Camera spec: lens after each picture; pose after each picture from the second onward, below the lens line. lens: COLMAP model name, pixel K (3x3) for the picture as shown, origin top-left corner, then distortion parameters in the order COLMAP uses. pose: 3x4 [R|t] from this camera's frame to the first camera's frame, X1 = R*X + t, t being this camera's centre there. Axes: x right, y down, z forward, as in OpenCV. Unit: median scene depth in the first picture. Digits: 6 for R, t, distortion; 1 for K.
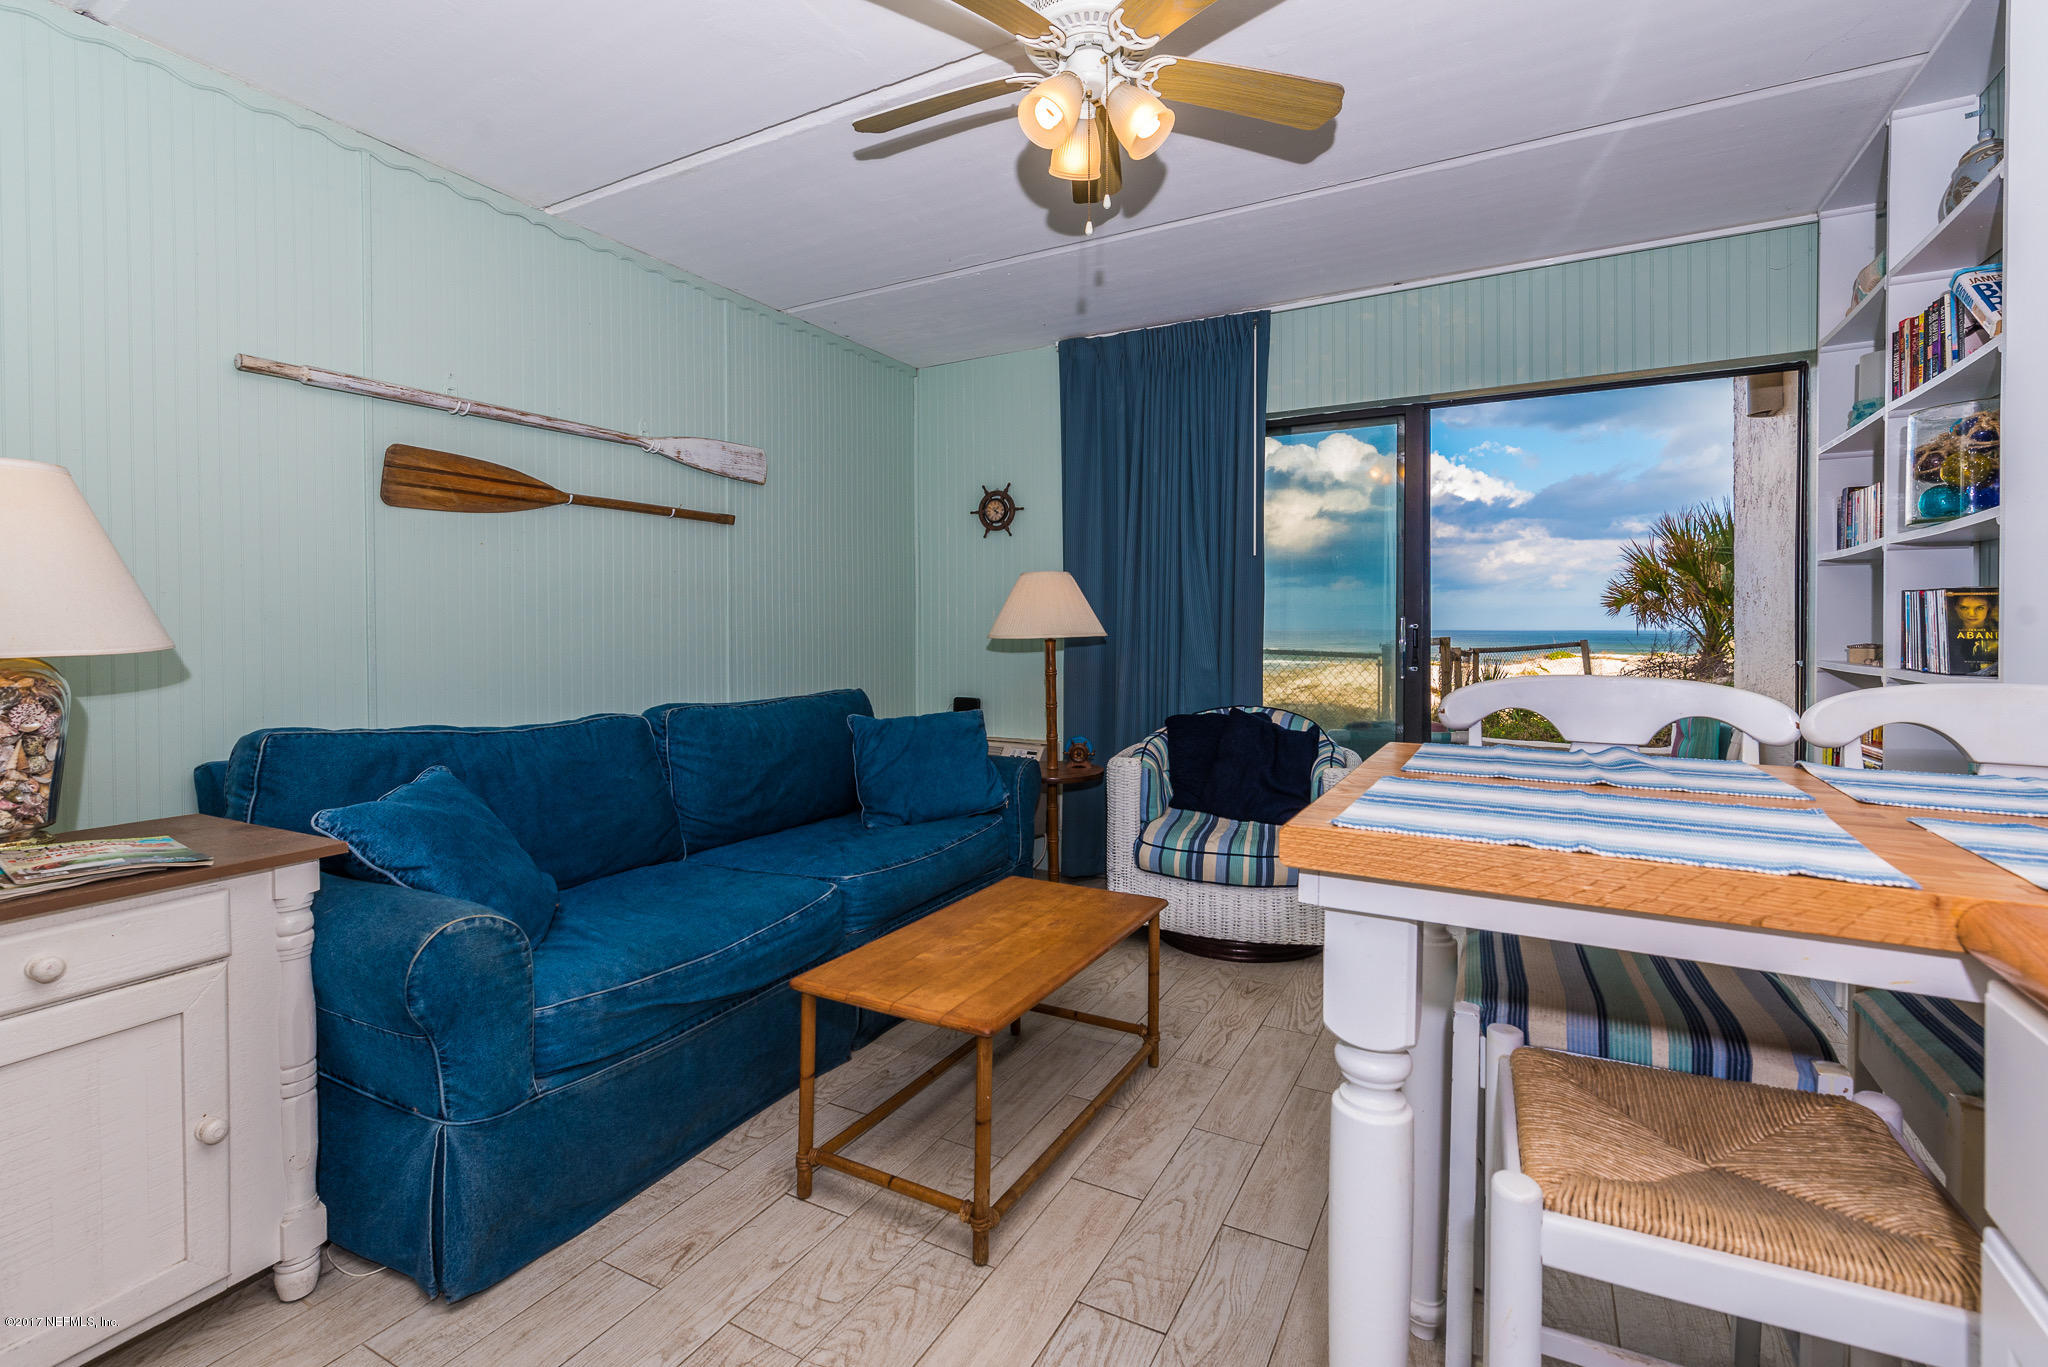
lens RADIAL K [[892.7, 0, 1030.3], [0, 892.7, 638.0], [0, 0, 1]] dist [-0.000914, -0.000200]
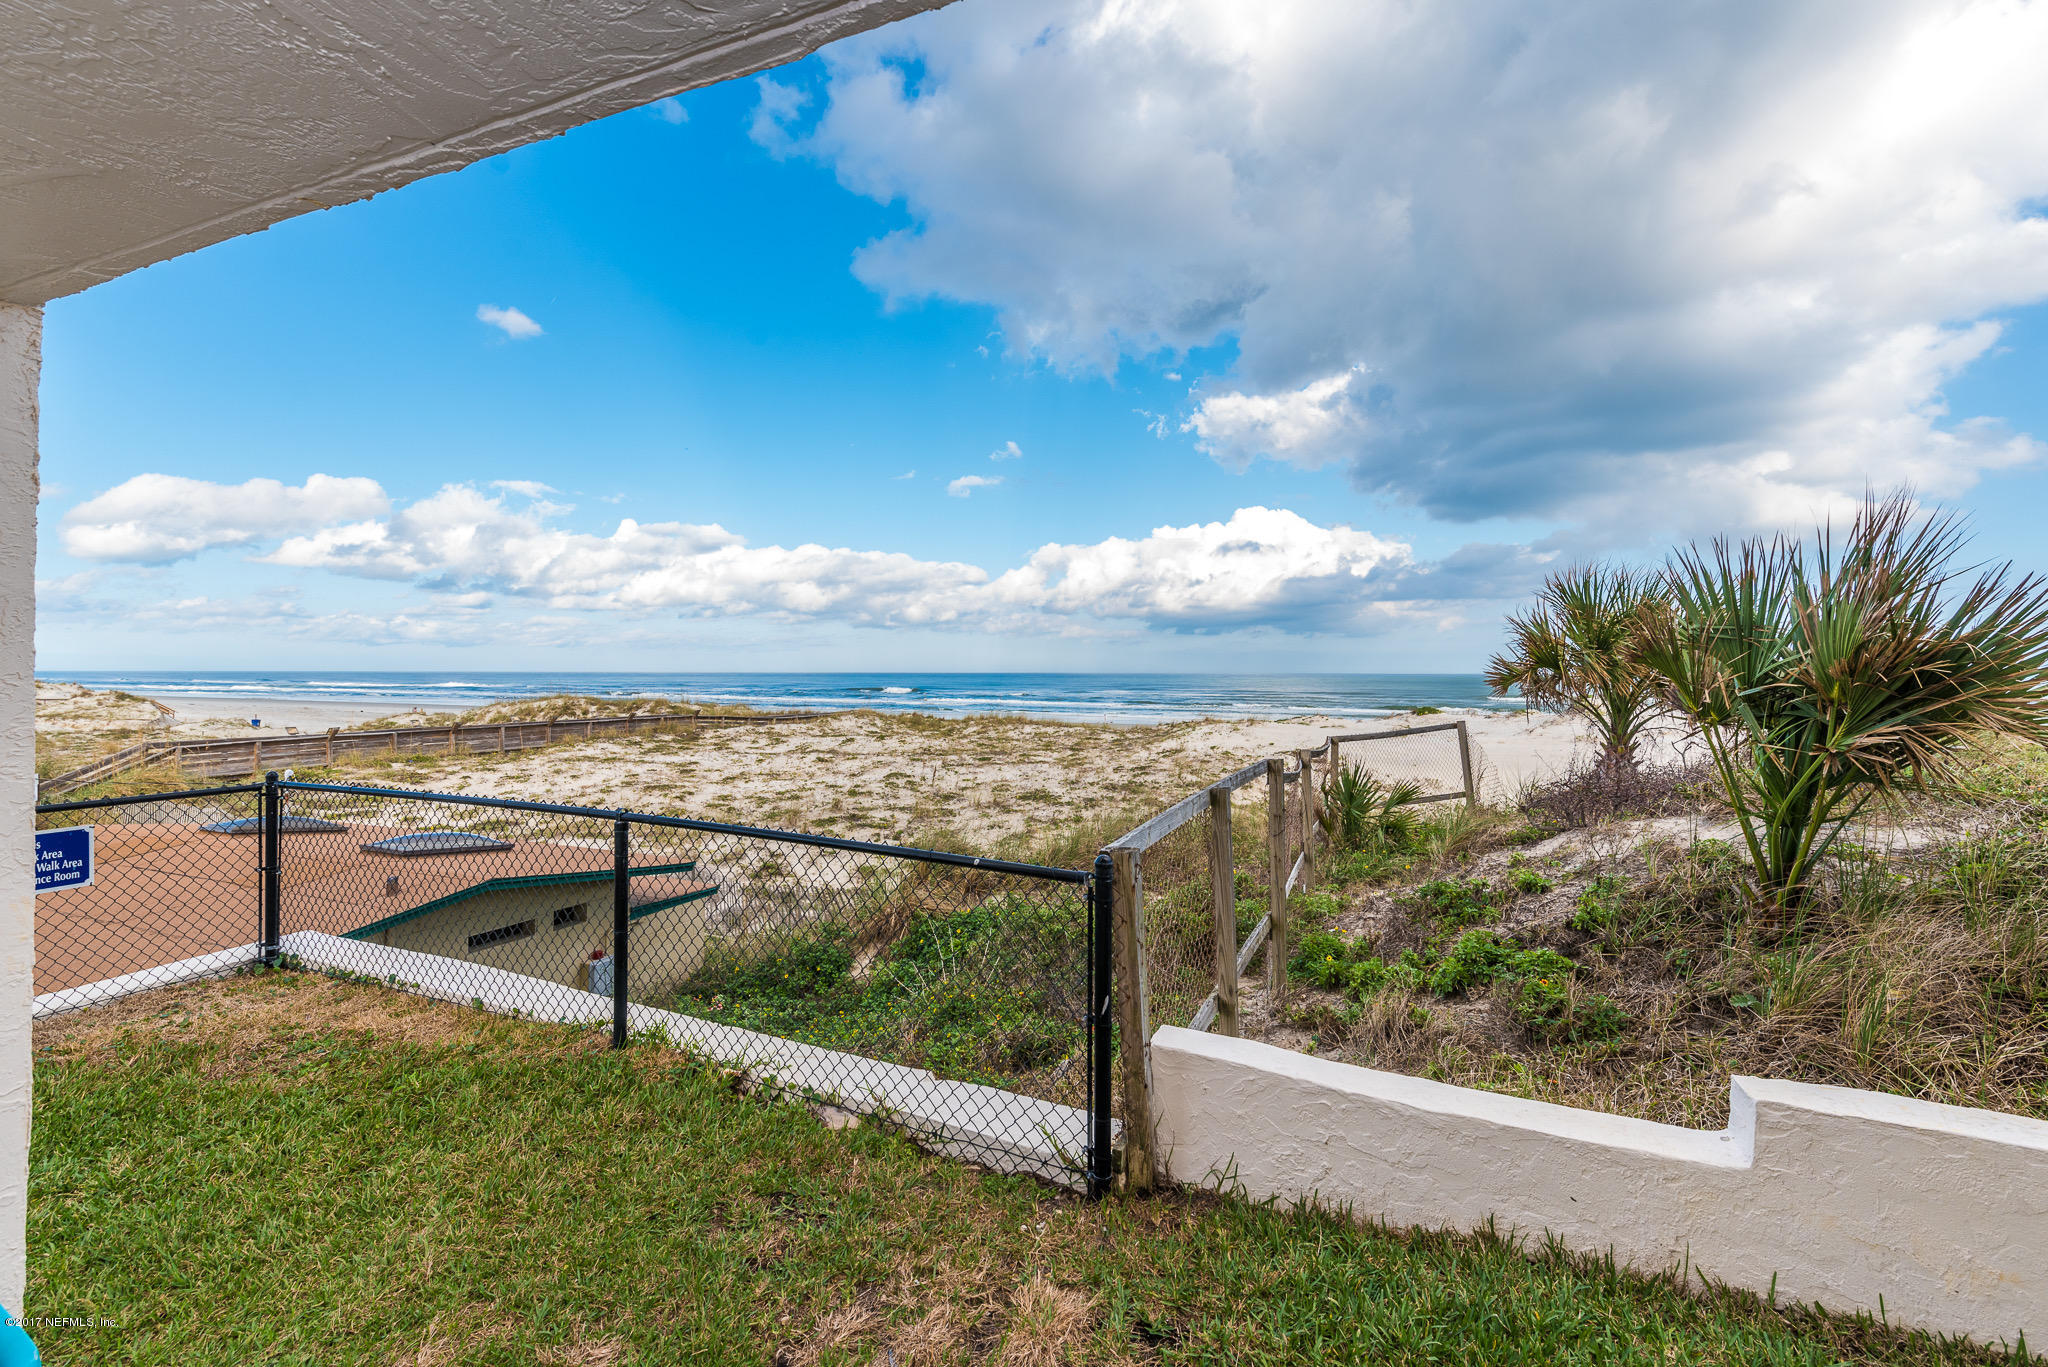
lens RADIAL K [[857.6, 0, 1043.9], [0, 857.6, 684.6], [0, 0, 1]] dist [0.013624, -0.008971]
pose [[0.993248, -0.001760, 0.115994, 0.930952], [0.001806, 0.999998, -0.000291, -0.215985], [-0.115993, 0.000499, 0.993250, 1.657074]]
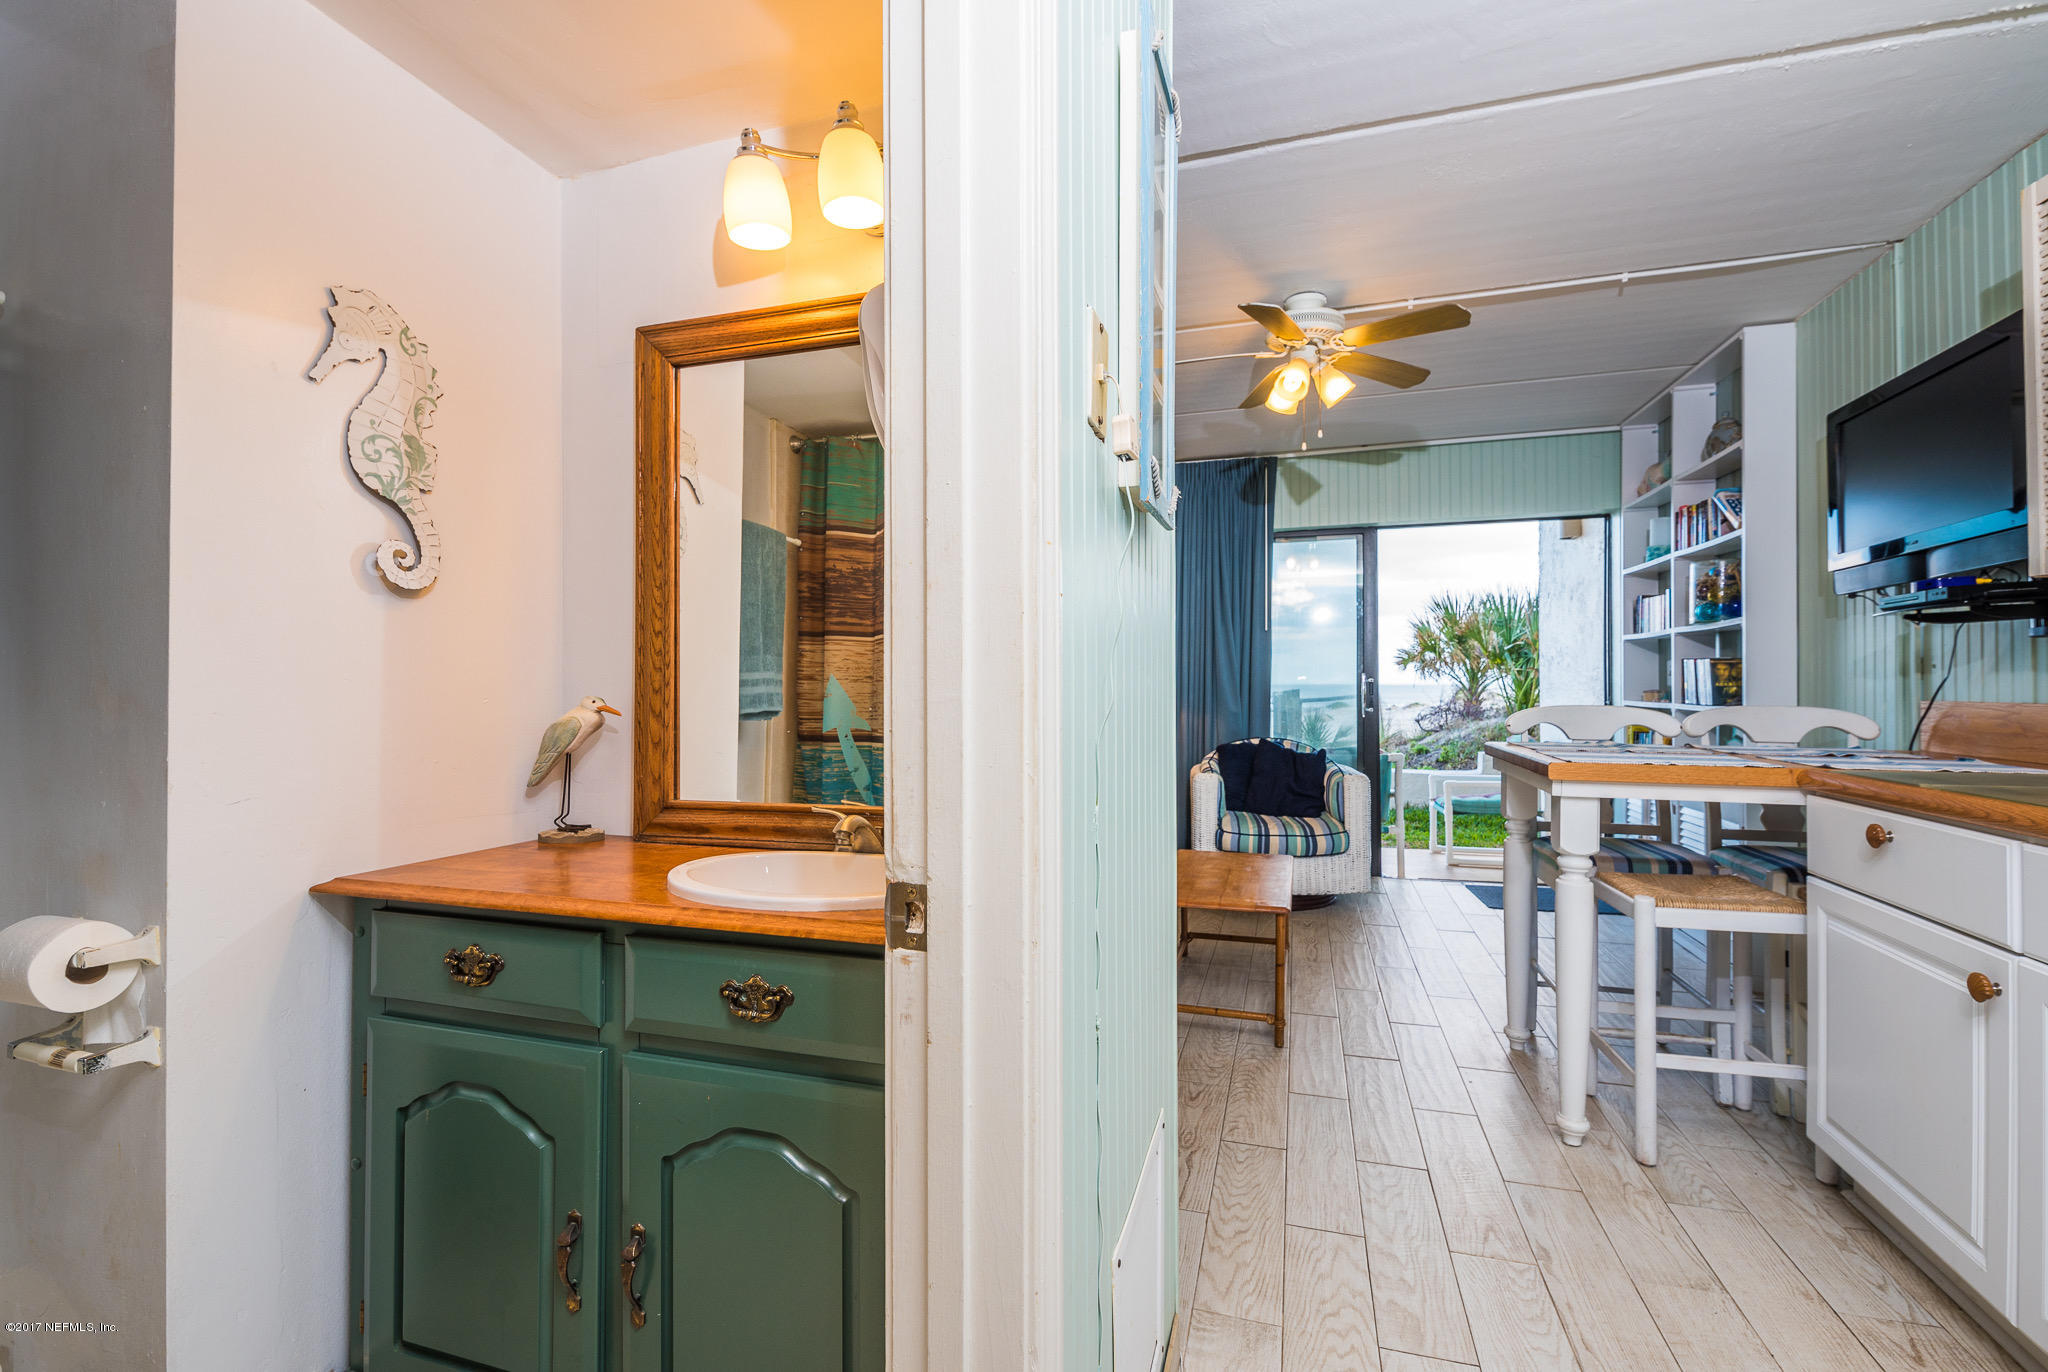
lens RADIAL K [[857.6, 0, 1043.9], [0, 857.6, 687.1], [0, 0, 1]] dist [0.013624, -0.008971]
pose [[0.976503, -0.004889, 0.215450, -0.503178], [0.006569, 0.999953, -0.007078, 0.005195], [-0.215405, 0.008327, 0.976489, -0.316914]]
